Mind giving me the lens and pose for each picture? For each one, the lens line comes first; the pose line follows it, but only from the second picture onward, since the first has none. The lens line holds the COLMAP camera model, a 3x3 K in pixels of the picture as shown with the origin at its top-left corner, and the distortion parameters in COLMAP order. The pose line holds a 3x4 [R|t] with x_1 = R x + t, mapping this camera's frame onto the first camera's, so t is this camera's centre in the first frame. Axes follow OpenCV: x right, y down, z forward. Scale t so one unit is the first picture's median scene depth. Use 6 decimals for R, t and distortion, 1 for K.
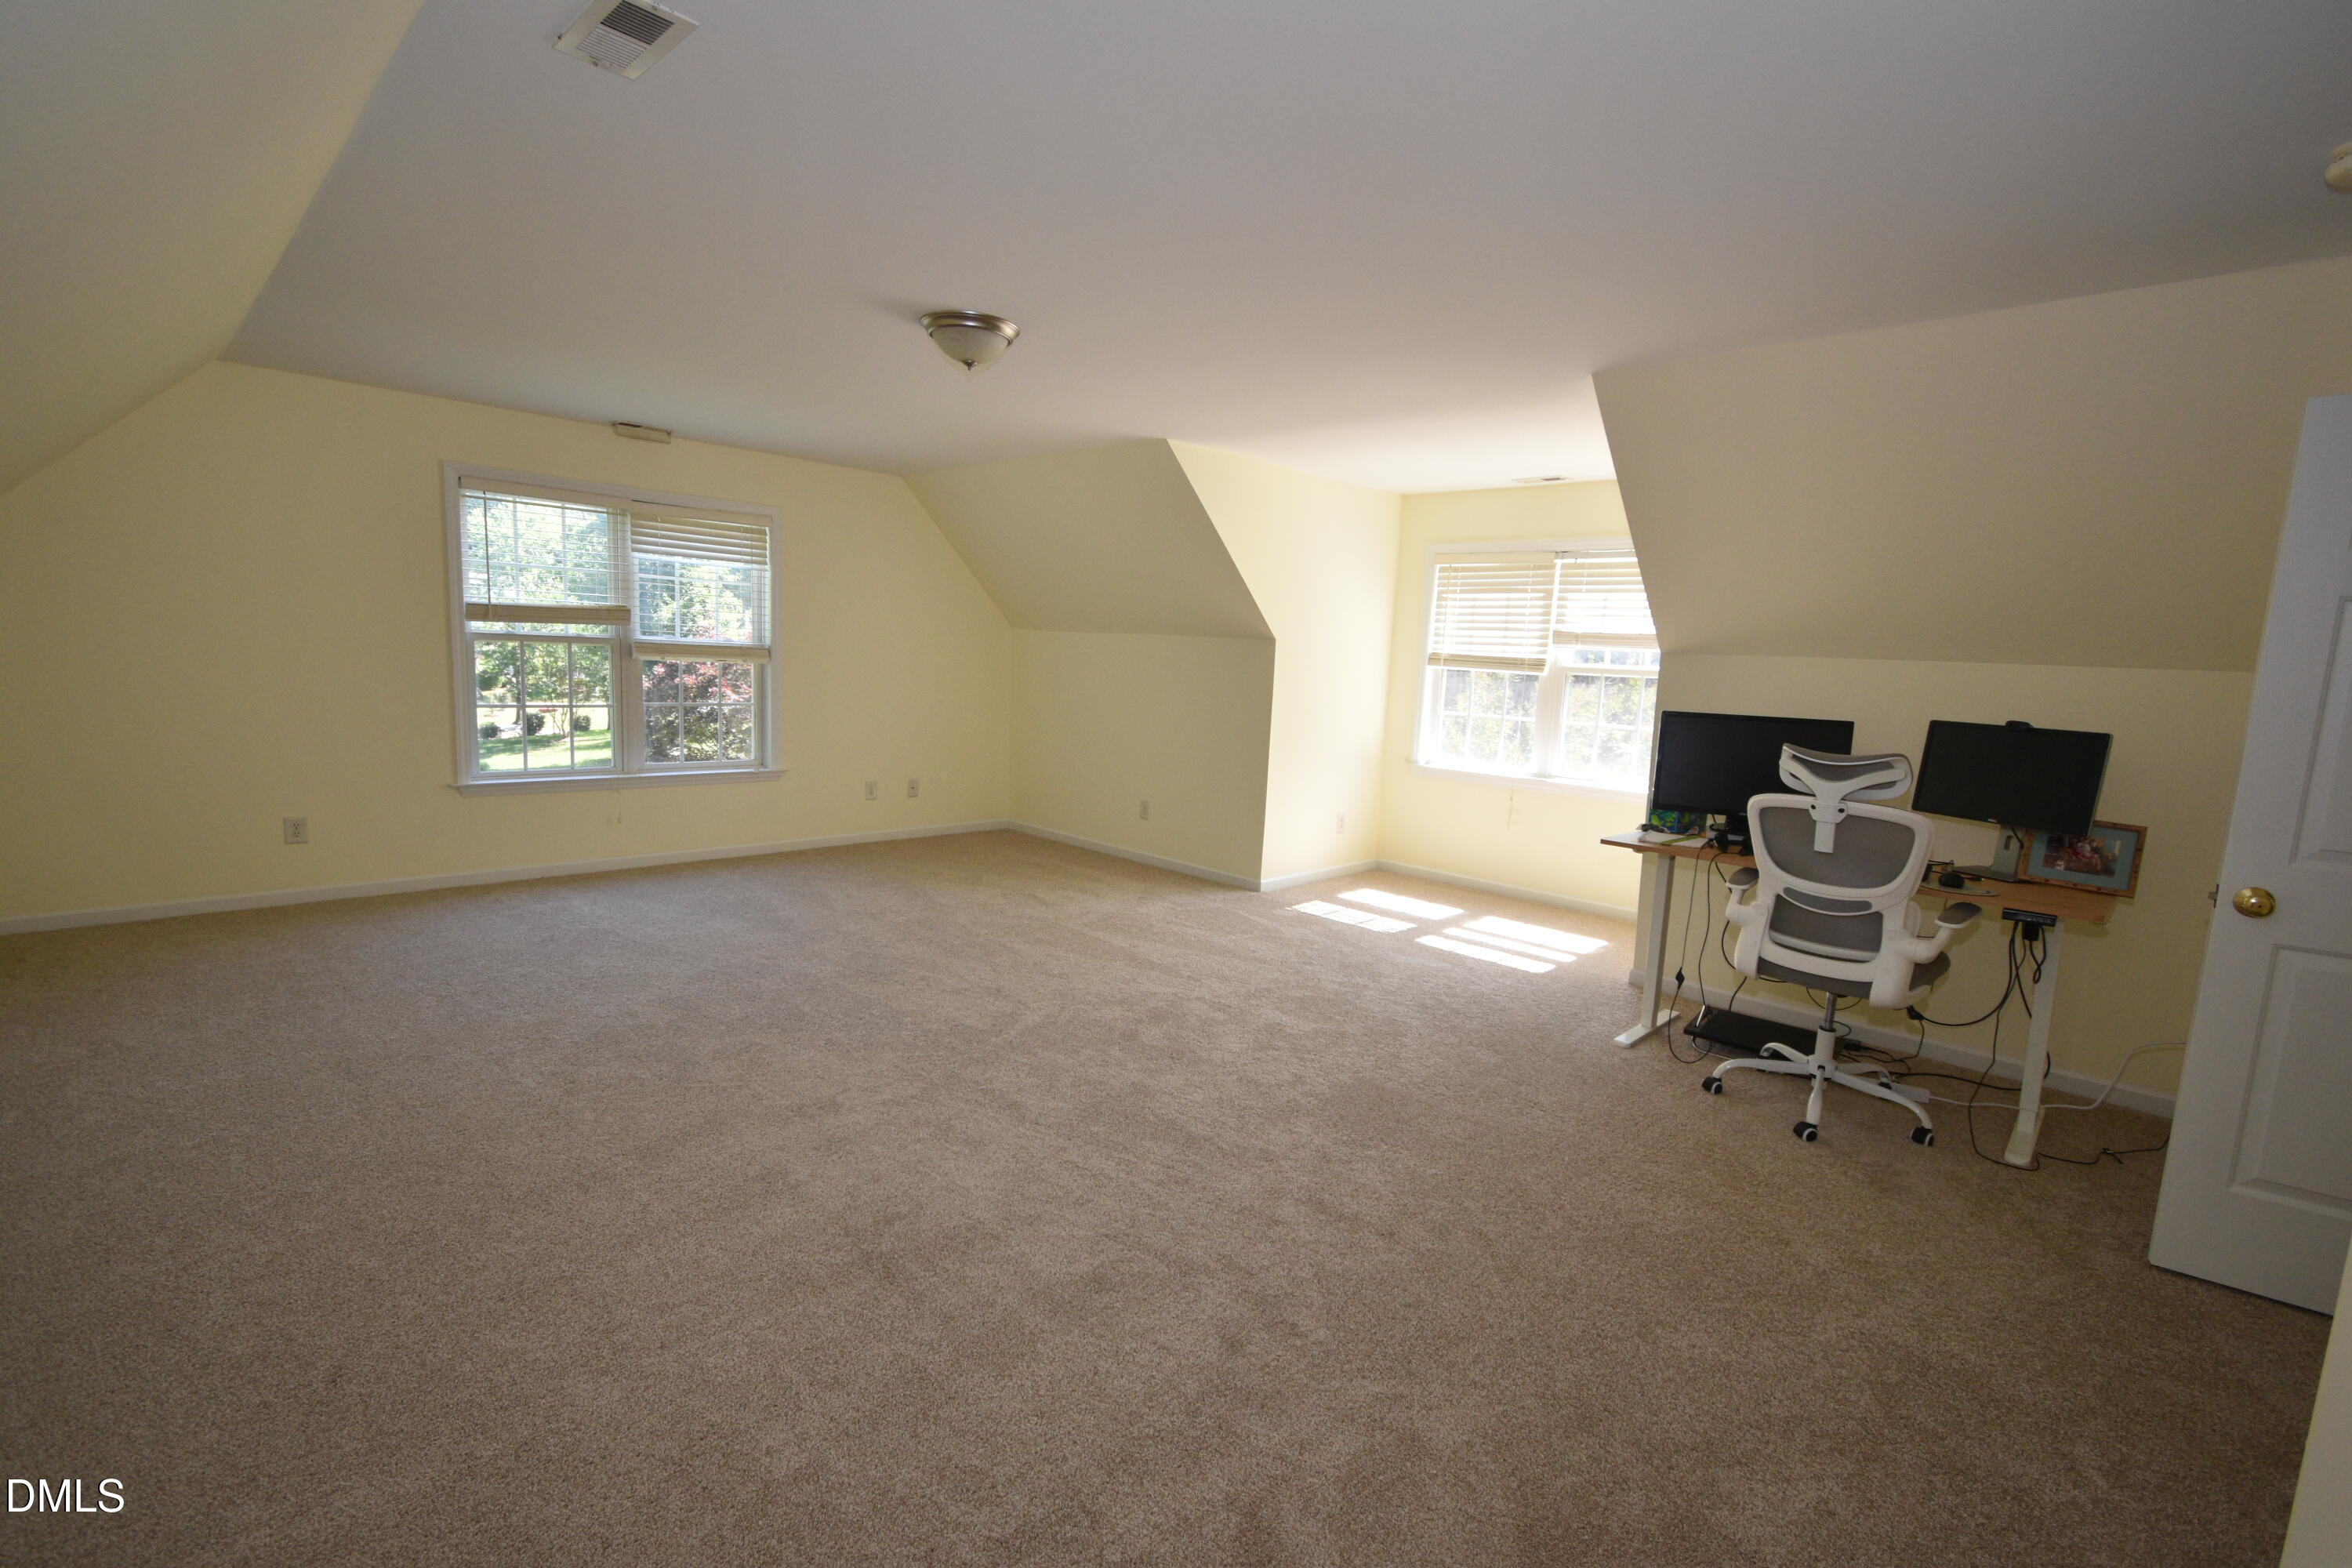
lens RADIAL K [[1050.9, 0, 1176.0], [0, 1050.9, 784.0], [0, 0, 1]] dist [-0.024556, -0.000054]
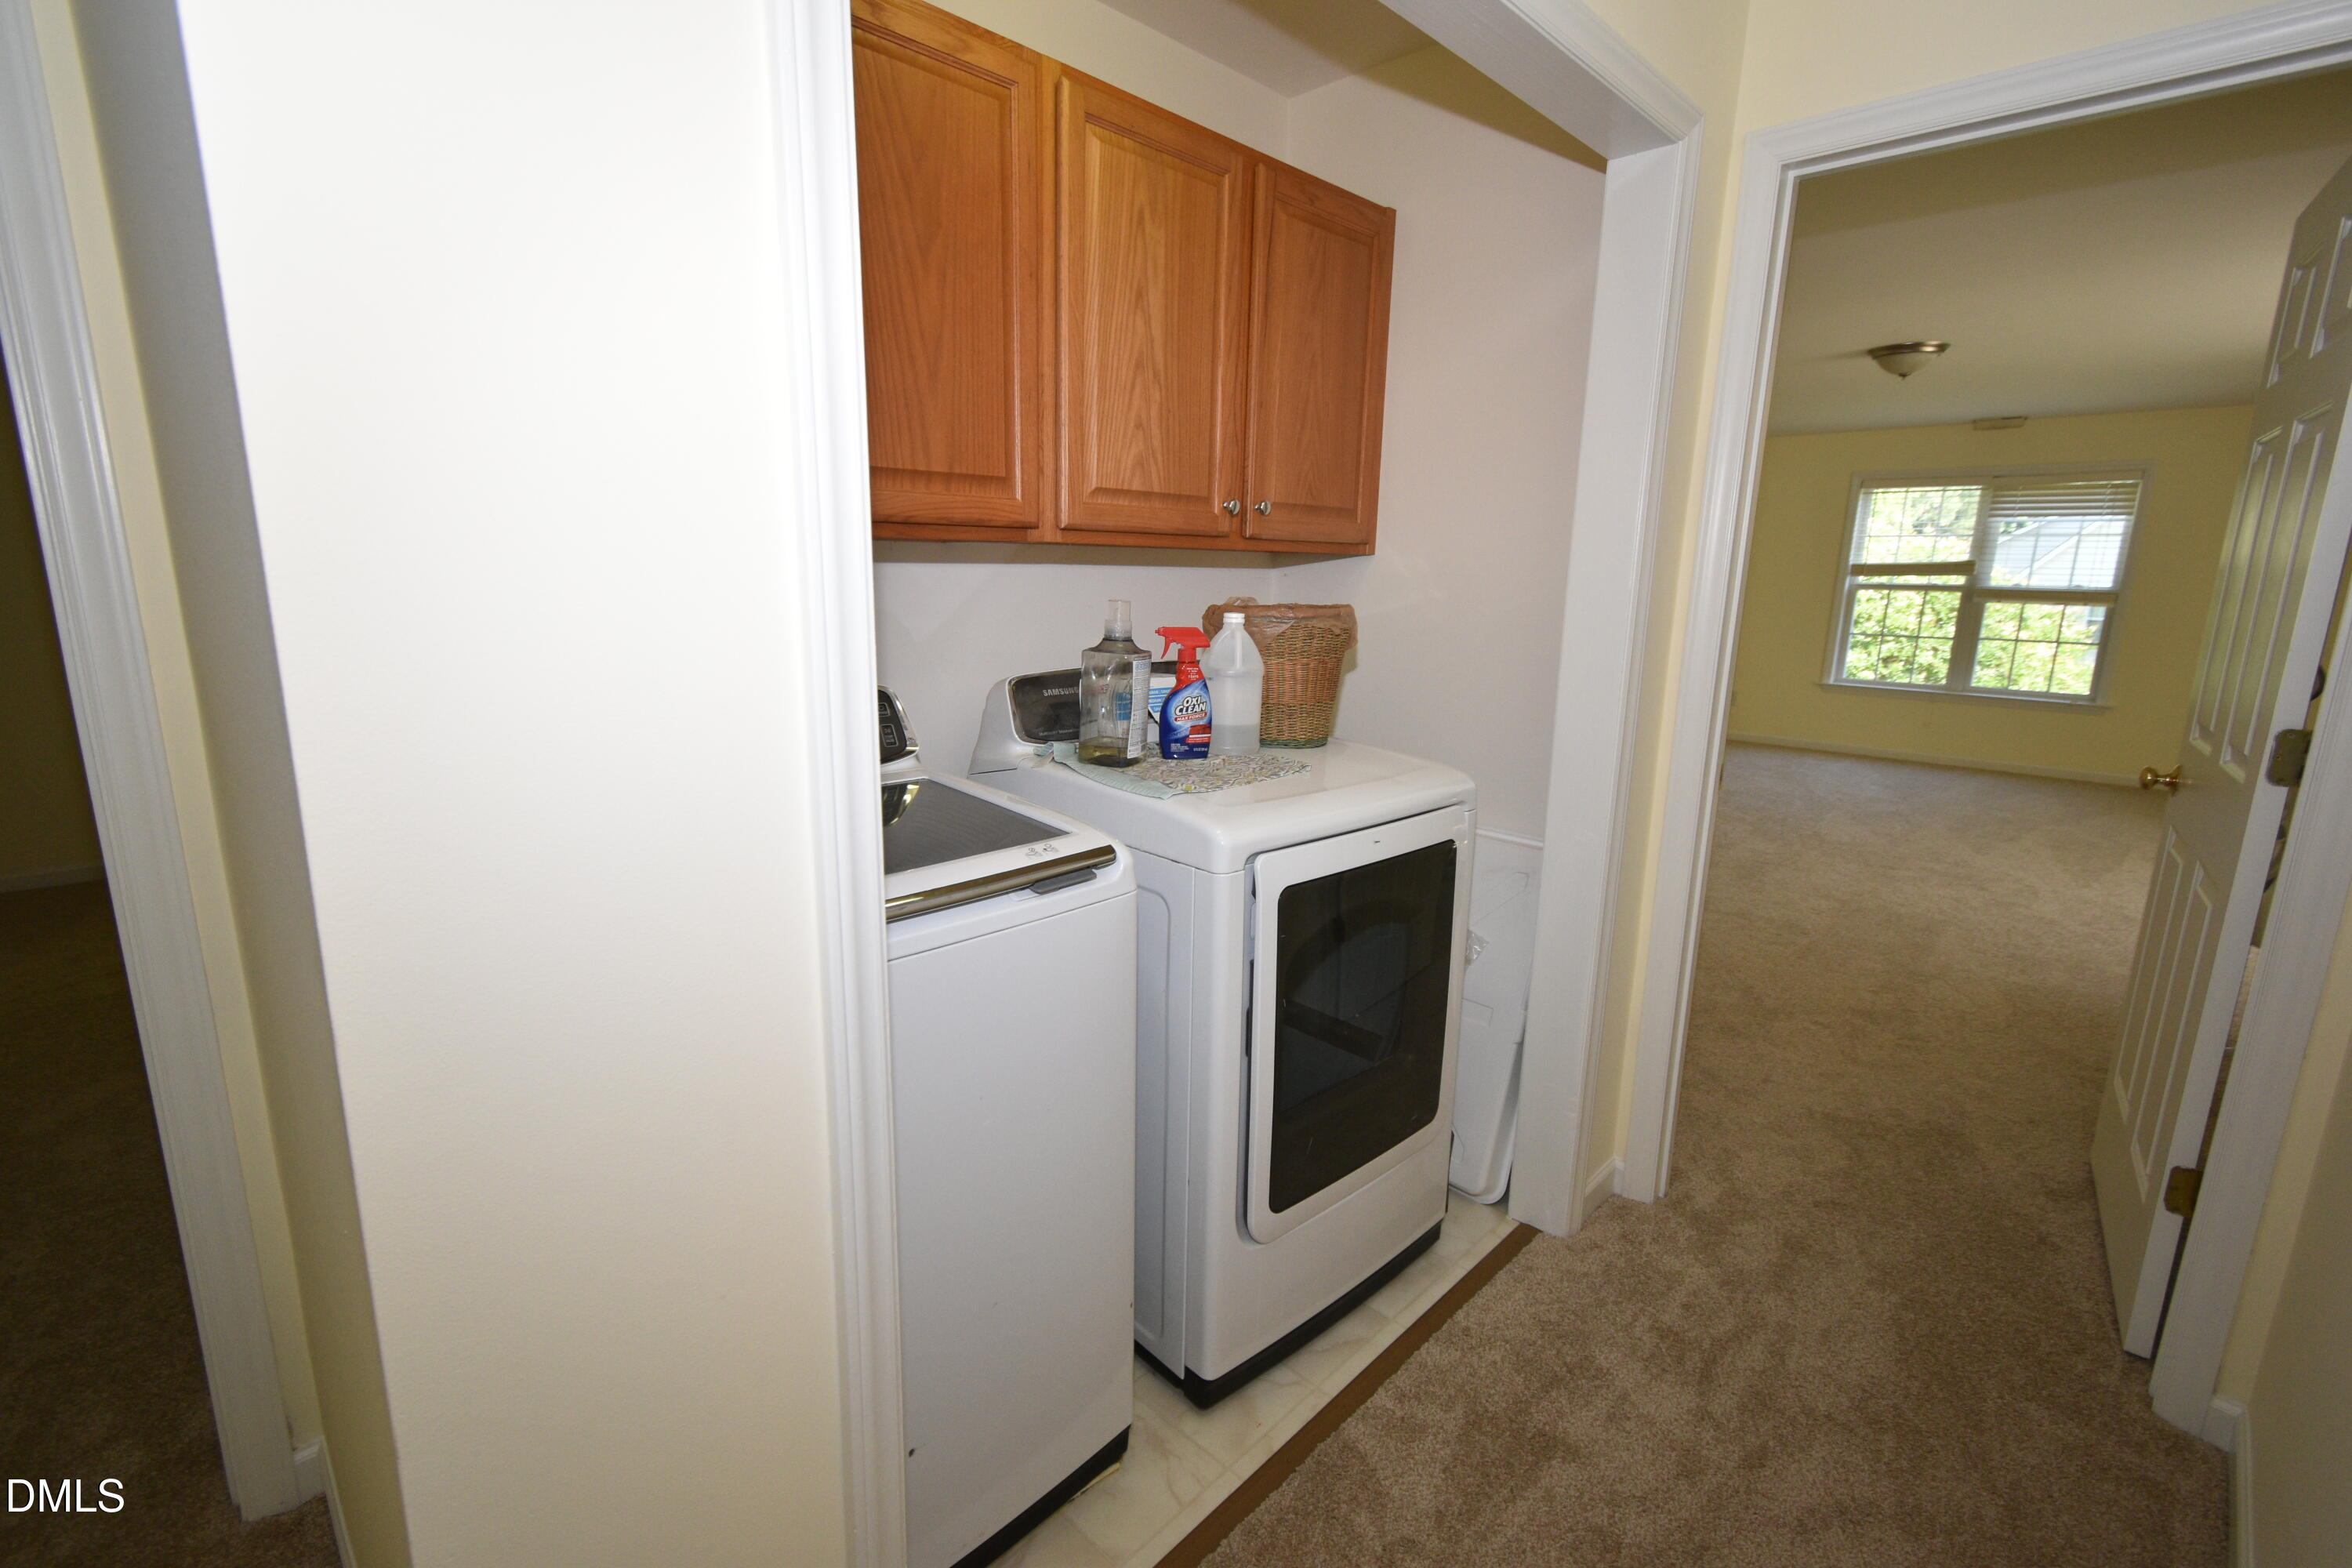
lens RADIAL K [[1050.9, 0, 1176.0], [0, 1050.9, 784.0], [0, 0, 1]] dist [-0.024556, -0.000054]
pose [[-0.052963, 0.152463, -0.986889, 0.898189], [-0.134842, 0.978133, 0.158347, 0.033699], [0.989451, 0.141461, -0.031246, 0.101738]]
